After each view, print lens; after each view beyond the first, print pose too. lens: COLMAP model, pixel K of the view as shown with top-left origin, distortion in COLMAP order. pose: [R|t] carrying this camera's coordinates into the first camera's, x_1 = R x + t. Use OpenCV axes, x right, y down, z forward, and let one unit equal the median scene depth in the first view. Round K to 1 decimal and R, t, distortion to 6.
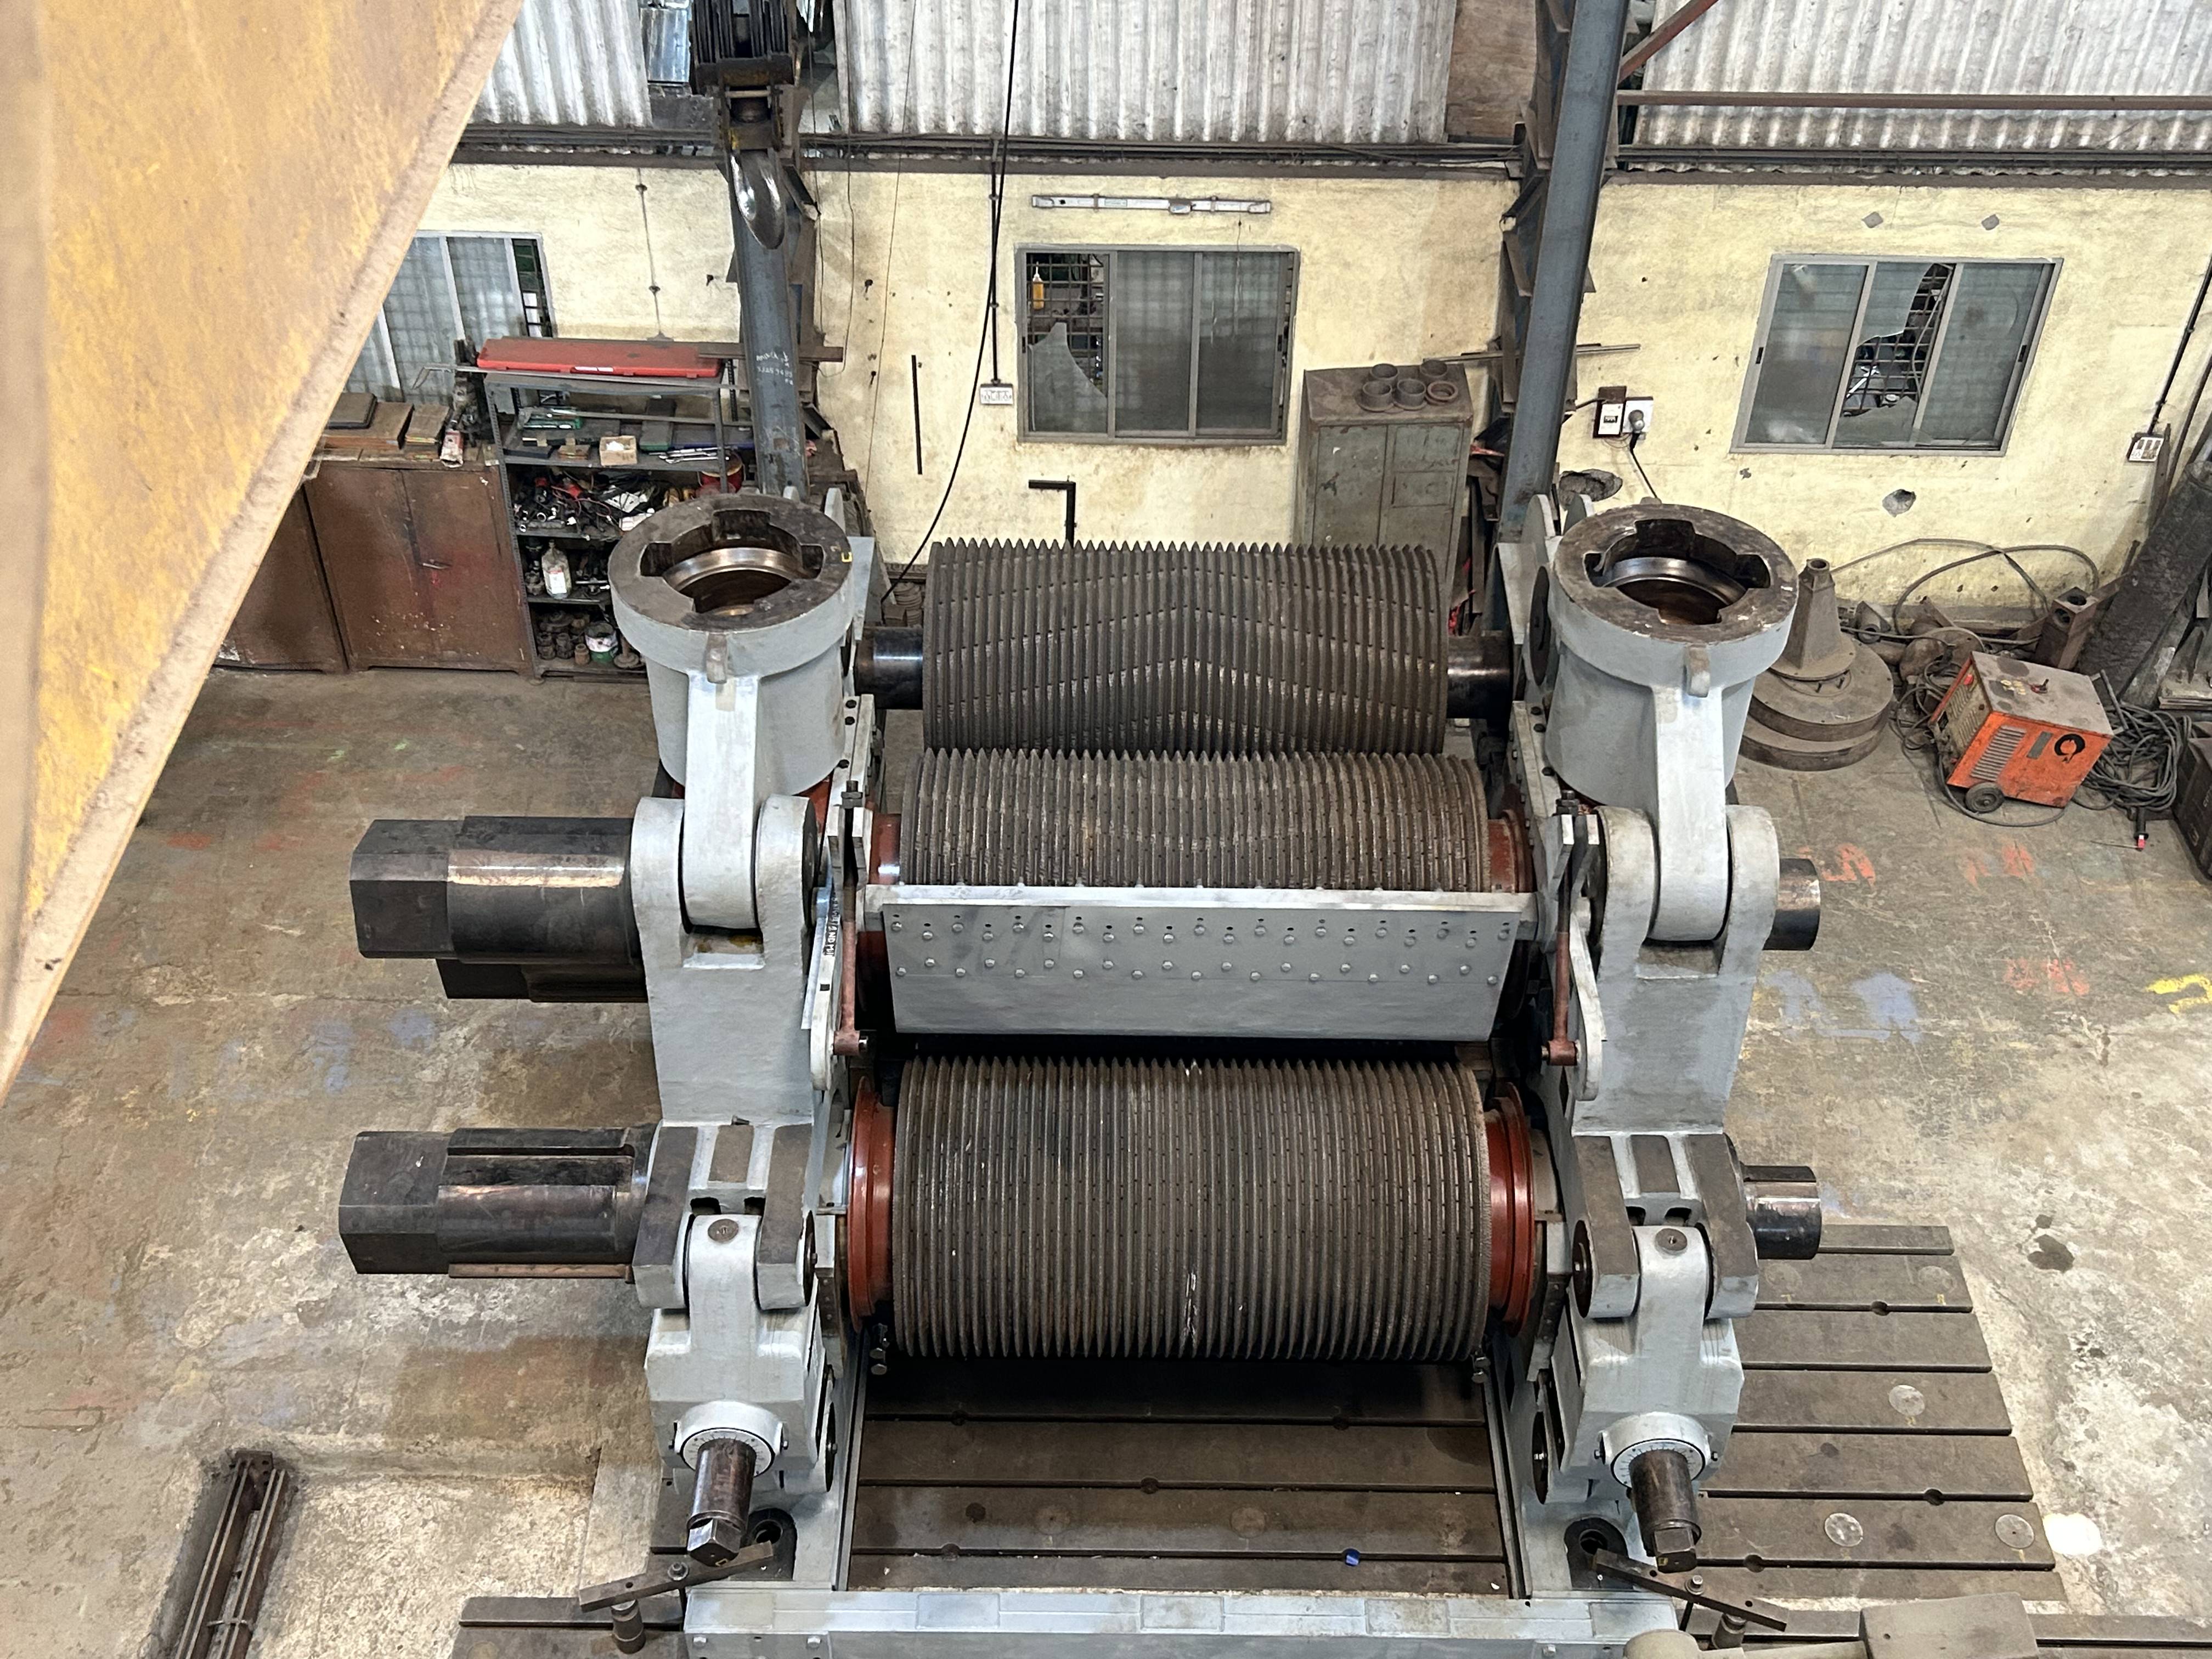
lens RADIAL K [[2377.1, 0, 1105.5], [0, 2377.1, 837.8], [0, 0, 1]] dist [0.011605, 0.000000]
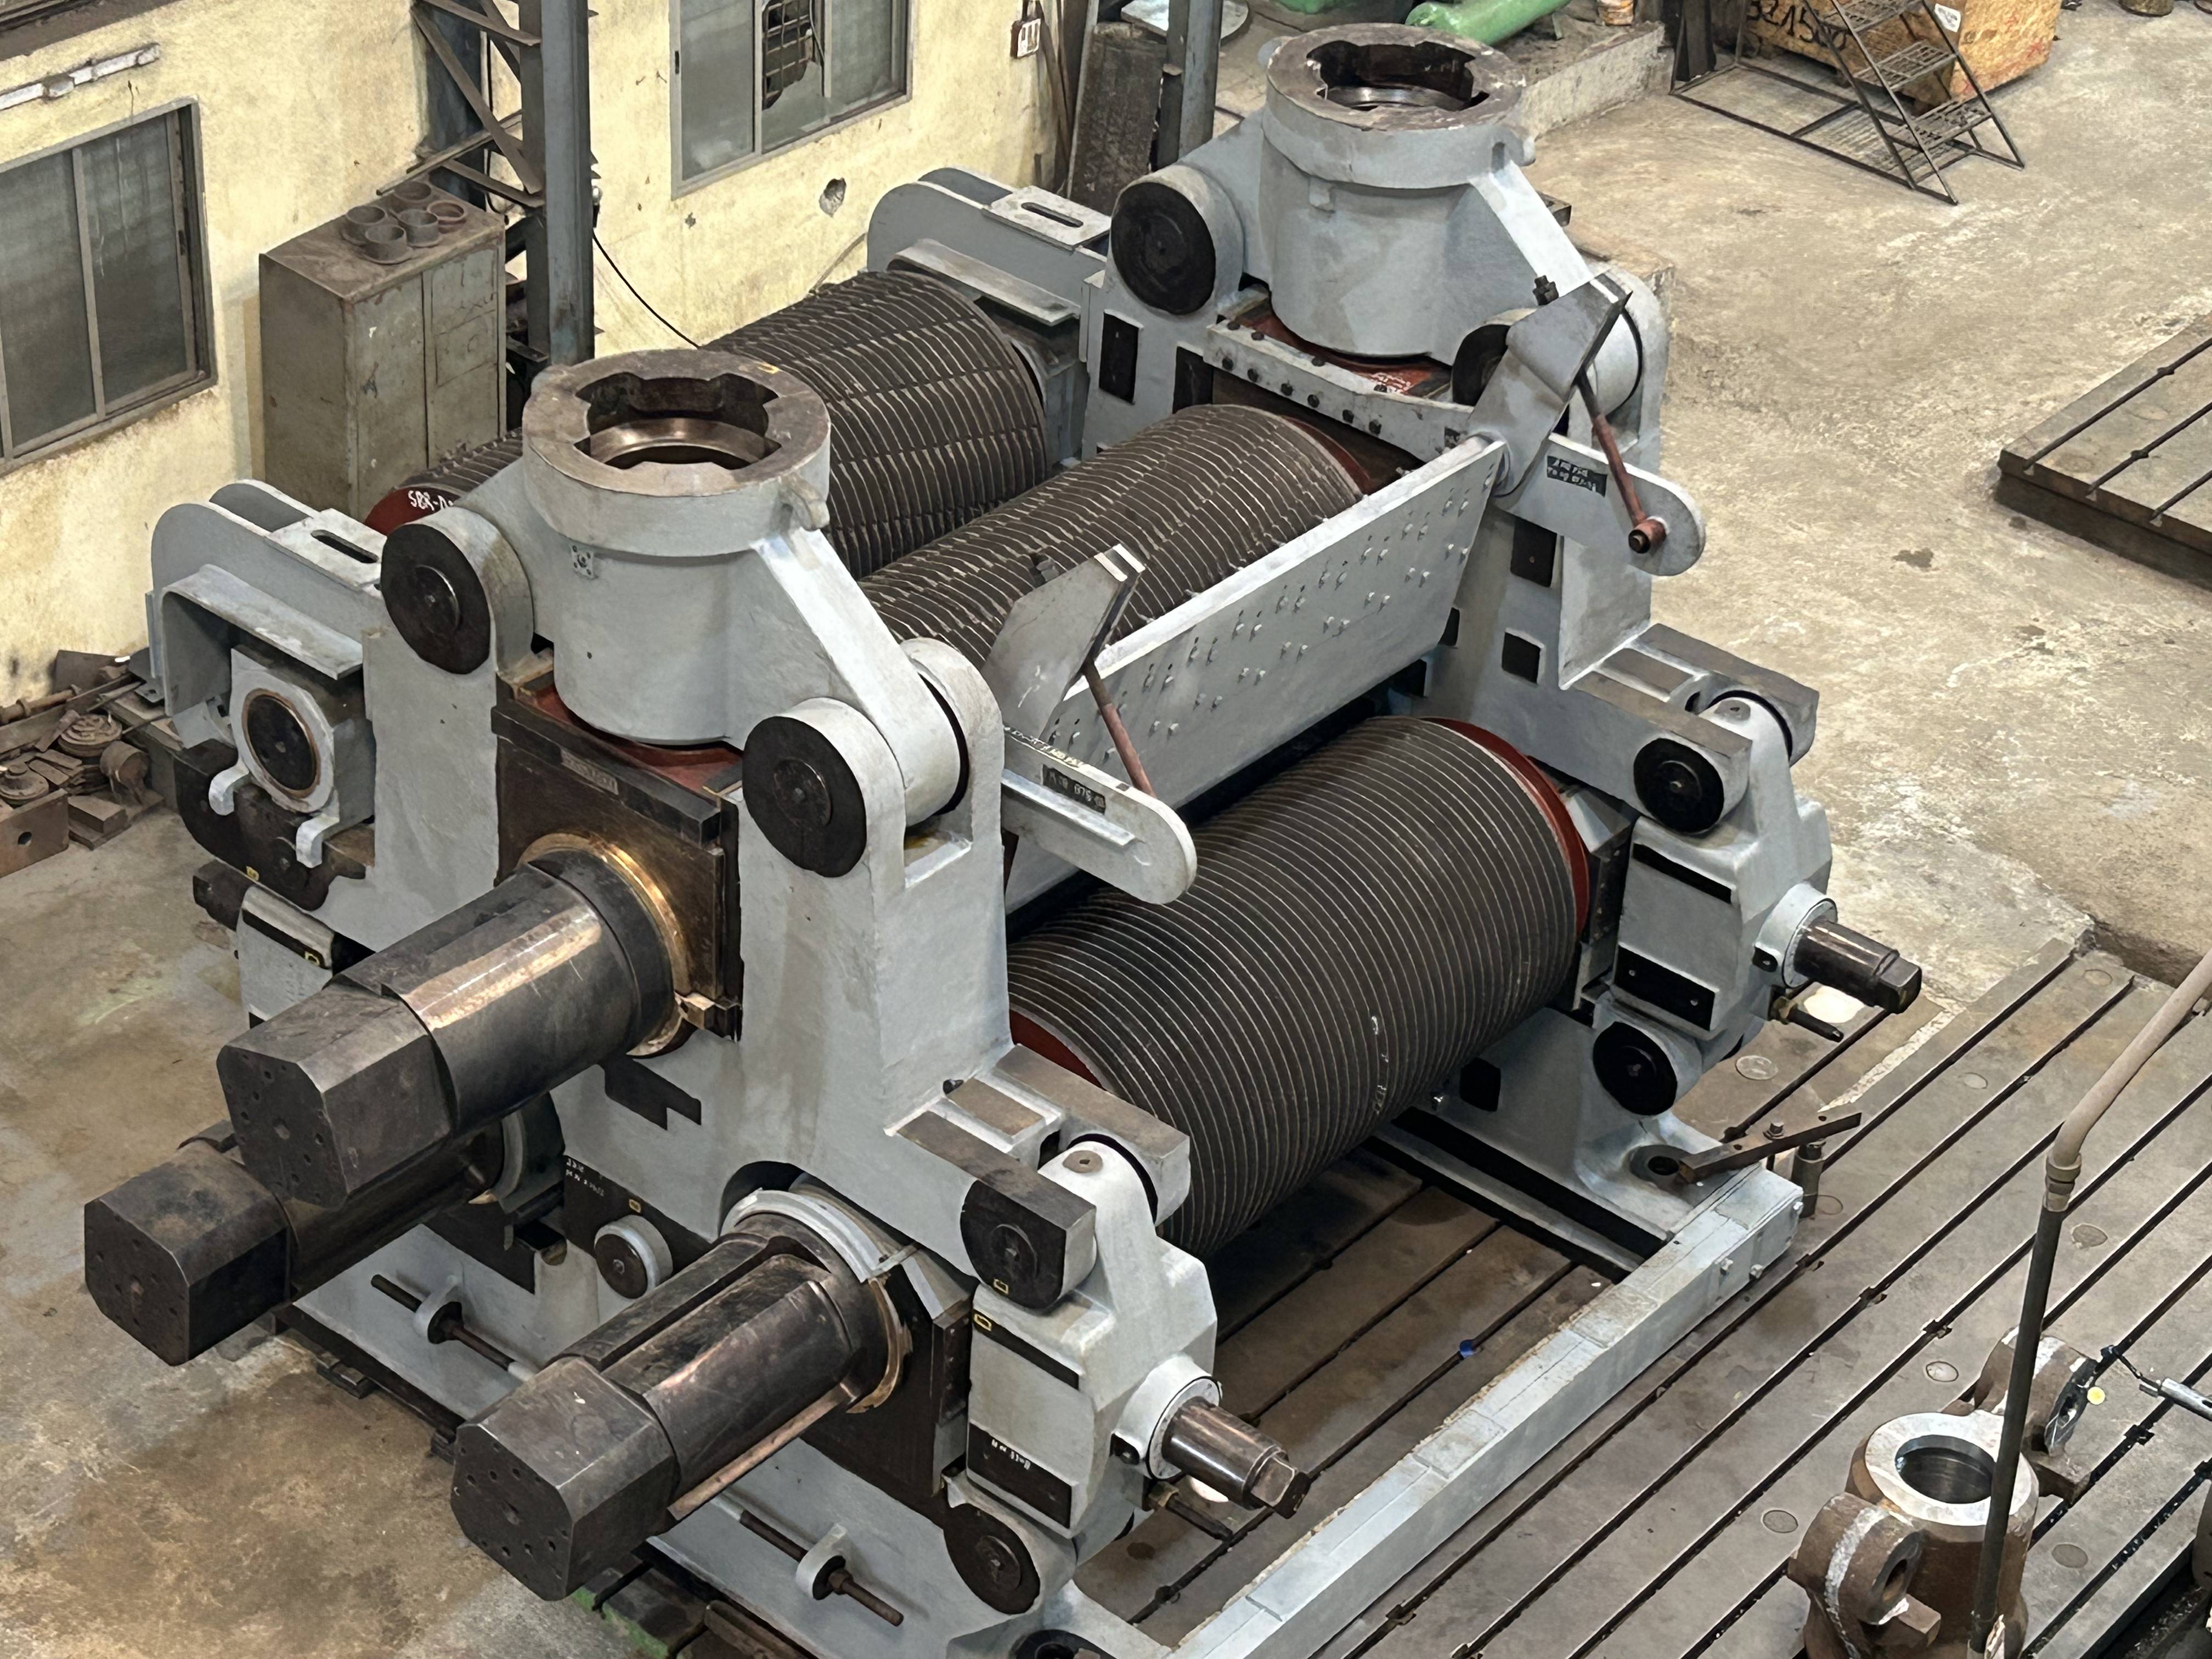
lens RADIAL K [[4349.8, 0, 1105.2], [0, 4349.8, 826.2], [0, 0, 1]] dist [0.070132, 0.000000]
pose [[0.630165, -0.401478, 0.664611, -0.712564], [0.476127, 0.875939, 0.077687, -0.029079], [-0.613348, 0.267483, 0.743140, -0.082048]]
